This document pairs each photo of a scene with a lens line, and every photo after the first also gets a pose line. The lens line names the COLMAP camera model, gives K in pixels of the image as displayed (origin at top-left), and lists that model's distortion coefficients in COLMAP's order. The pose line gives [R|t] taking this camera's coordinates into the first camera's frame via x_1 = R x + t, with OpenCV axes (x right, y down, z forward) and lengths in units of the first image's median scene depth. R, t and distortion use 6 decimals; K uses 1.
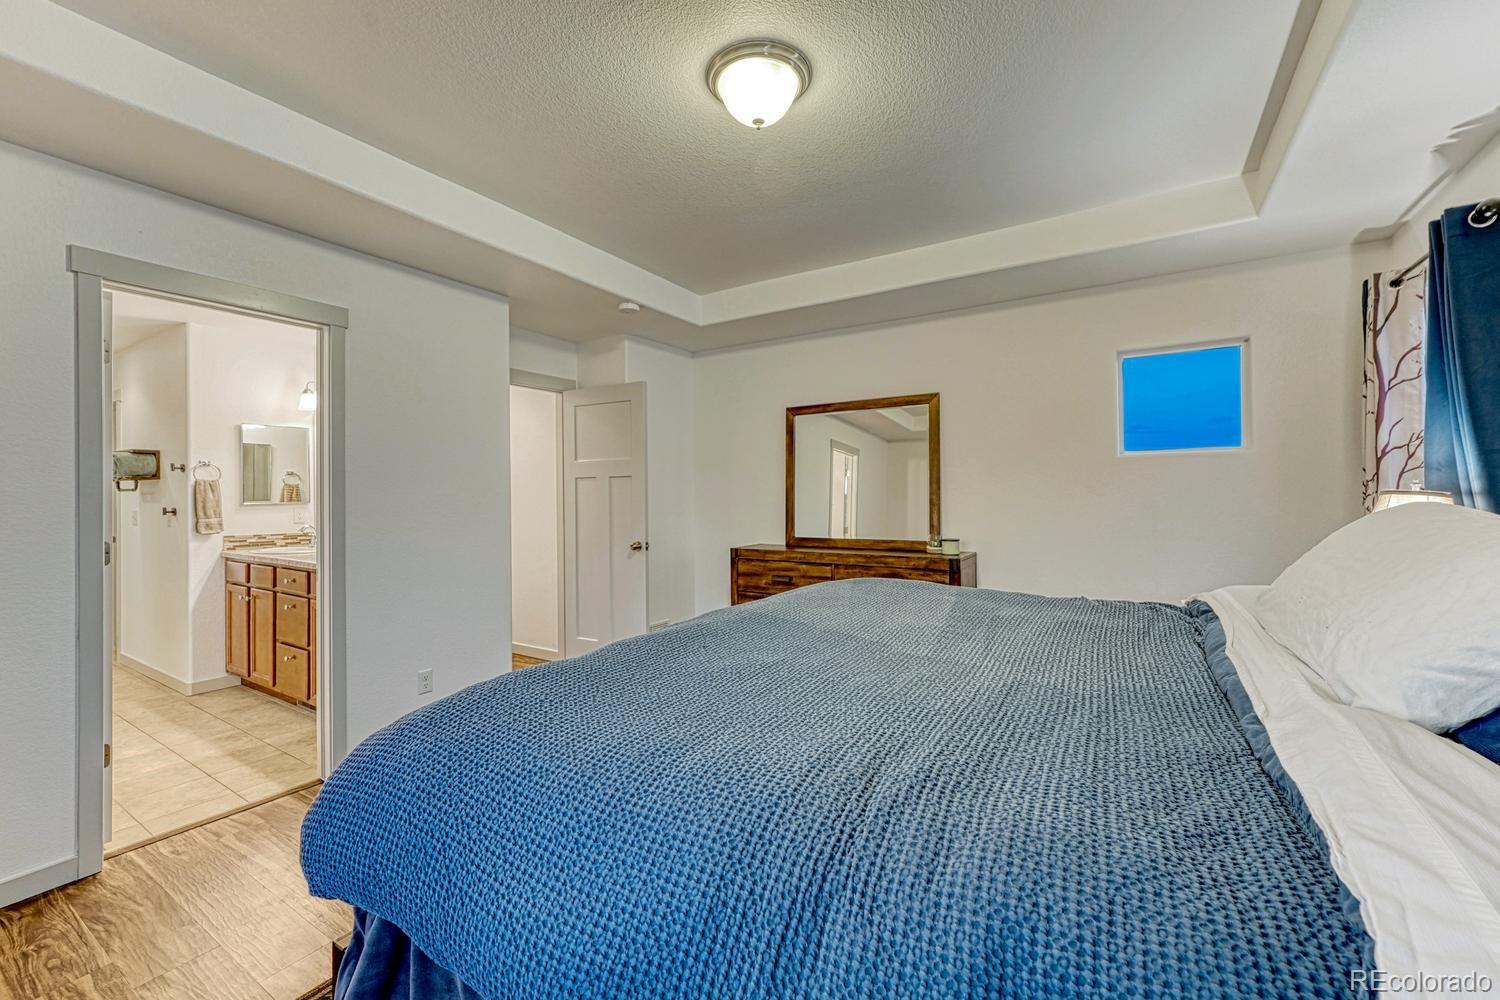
lens RADIAL K [[607.4, 0, 746.9], [0, 607.4, 491.7], [0, 0, 1]] dist [0.001814, 0.000530]
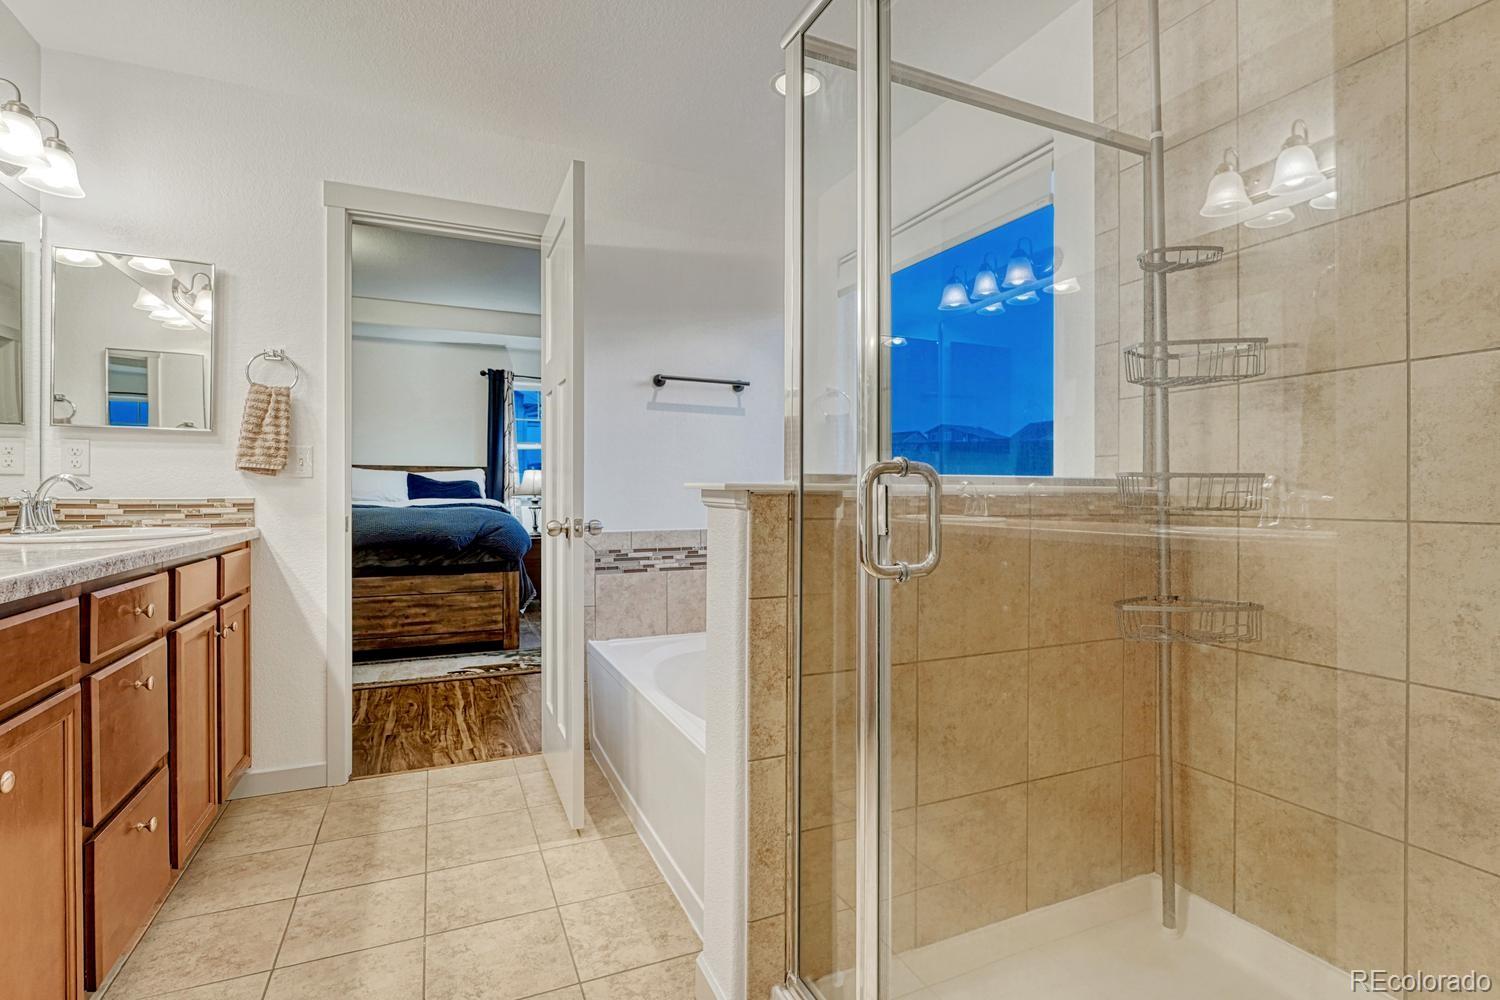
lens RADIAL K [[709.6, 0, 750.0], [0, 709.6, 500.0], [0, 0, 1]] dist [-0.000271, -0.000055]
pose [[-0.837498, 0.001732, 0.546437, -1.539639], [0.001639, 0.999998, -0.000658, 0.107024], [-0.546437, 0.000344, -0.837500, 1.398469]]
